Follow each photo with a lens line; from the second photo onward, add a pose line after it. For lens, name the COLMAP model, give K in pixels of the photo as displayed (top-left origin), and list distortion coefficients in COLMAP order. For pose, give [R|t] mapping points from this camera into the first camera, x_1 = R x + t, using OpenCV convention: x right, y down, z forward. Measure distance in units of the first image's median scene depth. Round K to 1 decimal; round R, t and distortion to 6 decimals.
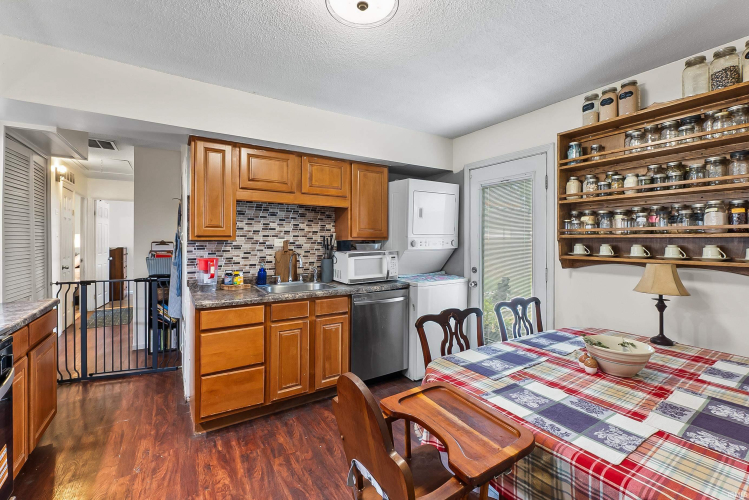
lens RADIAL K [[322.8, 0, 373.8], [0, 322.8, 243.9], [0, 0, 1]] dist [-0.010974, 0.001569]
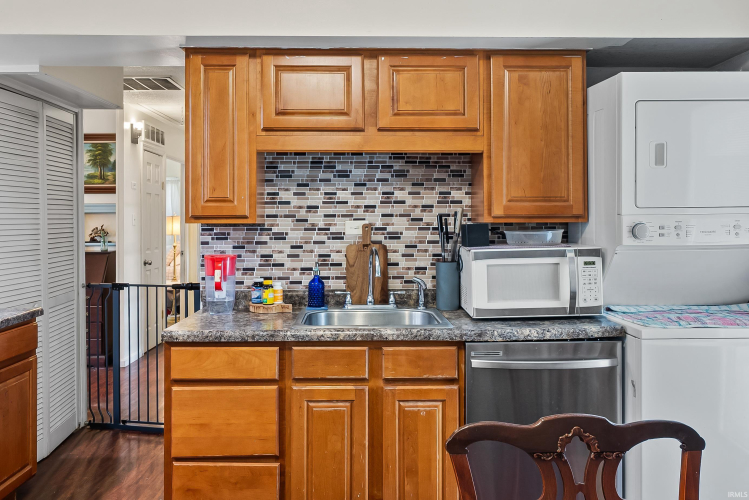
lens RADIAL K [[602.4, 0, 374.0], [0, 602.4, 220.1], [0, 0, 1]] dist [-0.003921, -0.001239]
pose [[0.852254, -0.006080, -0.523093, 0.244770], [-0.000778, 0.999917, -0.012890, -0.004346], [0.523127, 0.011393, 0.852178, 0.186944]]
